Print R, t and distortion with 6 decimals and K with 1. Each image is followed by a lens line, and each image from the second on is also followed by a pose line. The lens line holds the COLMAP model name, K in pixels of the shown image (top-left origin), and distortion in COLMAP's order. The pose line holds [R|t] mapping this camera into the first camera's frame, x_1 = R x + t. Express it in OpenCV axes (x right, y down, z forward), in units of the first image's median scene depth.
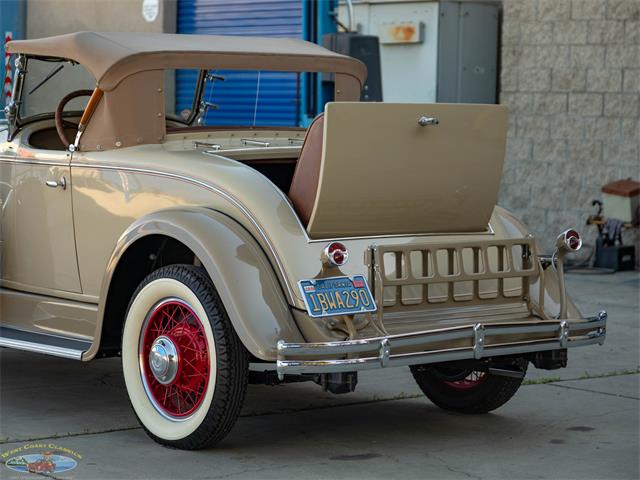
lens RADIAL K [[2052.6, 0, 320.0], [0, 2052.6, 240.0], [0, 0, 1]] dist [0.005539, 0.360305]
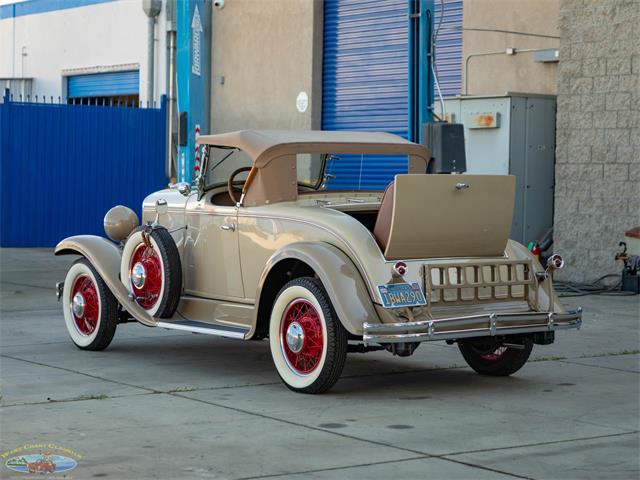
lens RADIAL K [[1882.5, 0, 320.0], [0, 1882.5, 240.0], [0, 0, 1]] dist [0.040638, 0.279286]
pose [[0.996363, -0.005225, -0.085048, 0.064201], [0.002769, 0.999576, -0.028972, 0.024319], [0.085163, 0.028631, 0.995956, -0.429822]]
